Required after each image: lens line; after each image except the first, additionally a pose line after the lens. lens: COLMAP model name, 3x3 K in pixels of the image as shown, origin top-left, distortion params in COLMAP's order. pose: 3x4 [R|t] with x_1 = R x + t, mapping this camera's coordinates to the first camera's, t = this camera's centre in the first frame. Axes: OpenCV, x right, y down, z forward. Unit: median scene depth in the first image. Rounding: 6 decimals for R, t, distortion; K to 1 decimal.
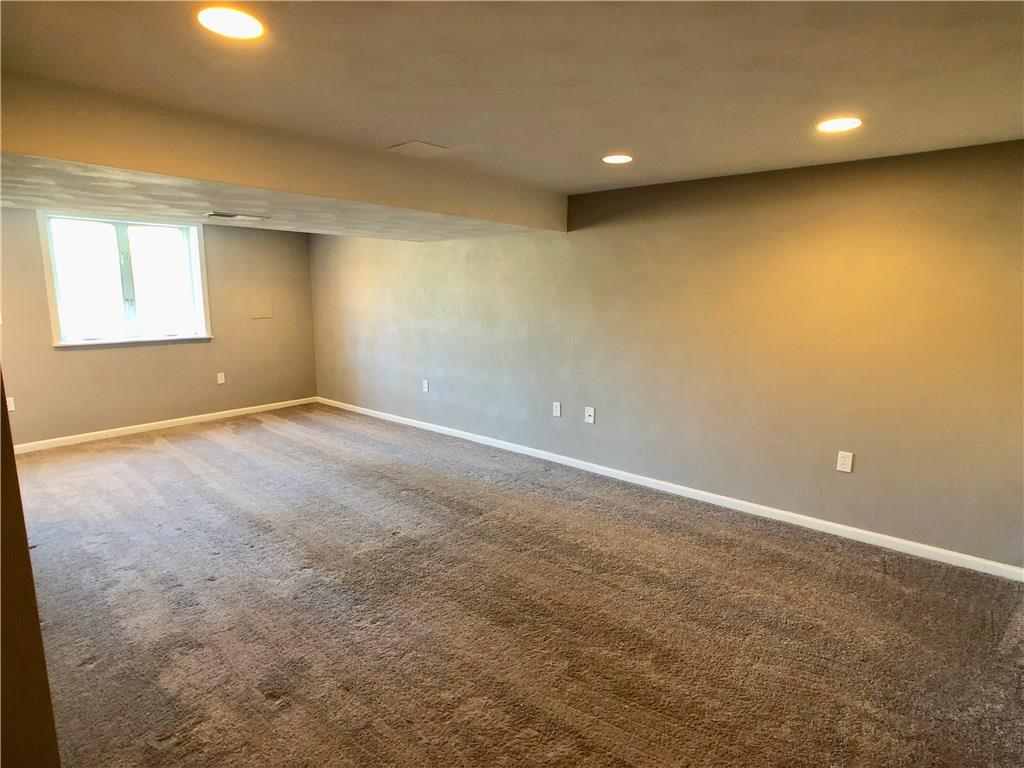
lens RADIAL K [[536.9, 0, 508.3], [0, 536.9, 382.7], [0, 0, 1]] dist [-0.011613, 0.004414]
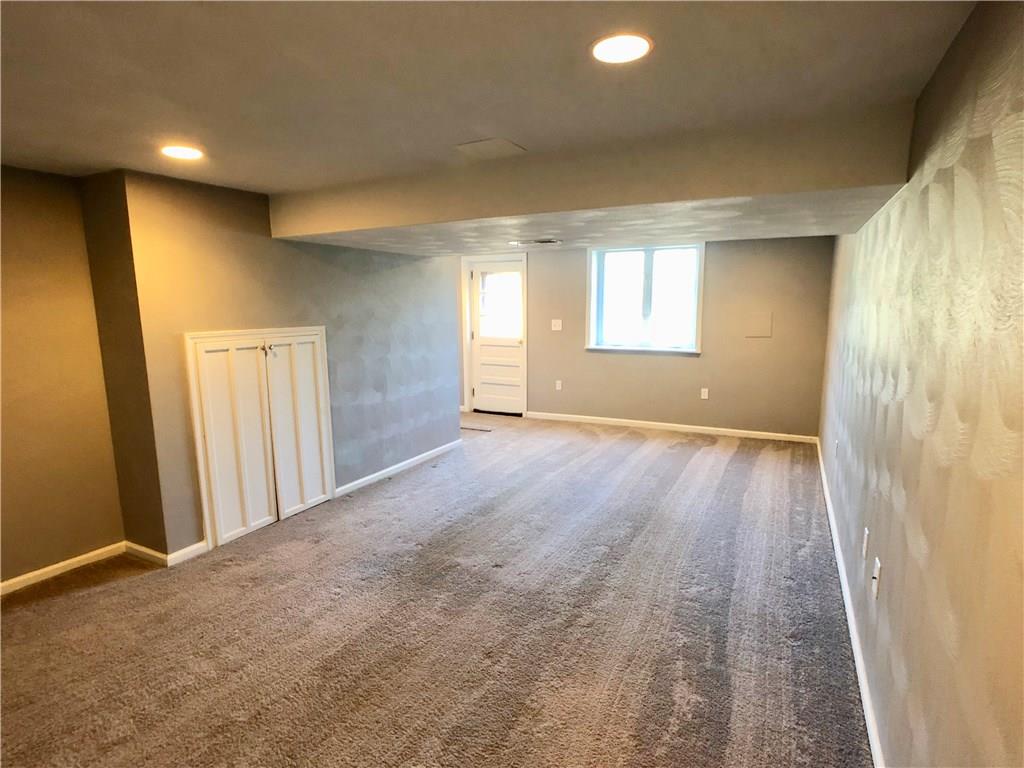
lens RADIAL K [[536.9, 0, 508.8], [0, 536.9, 388.4], [0, 0, 1]] dist [-0.011613, 0.004414]
pose [[0.229223, 0.142960, -0.962818, 0.392863], [-0.155628, 0.981814, 0.108729, -0.079166], [0.960852, 0.124918, 0.247303, 0.443237]]
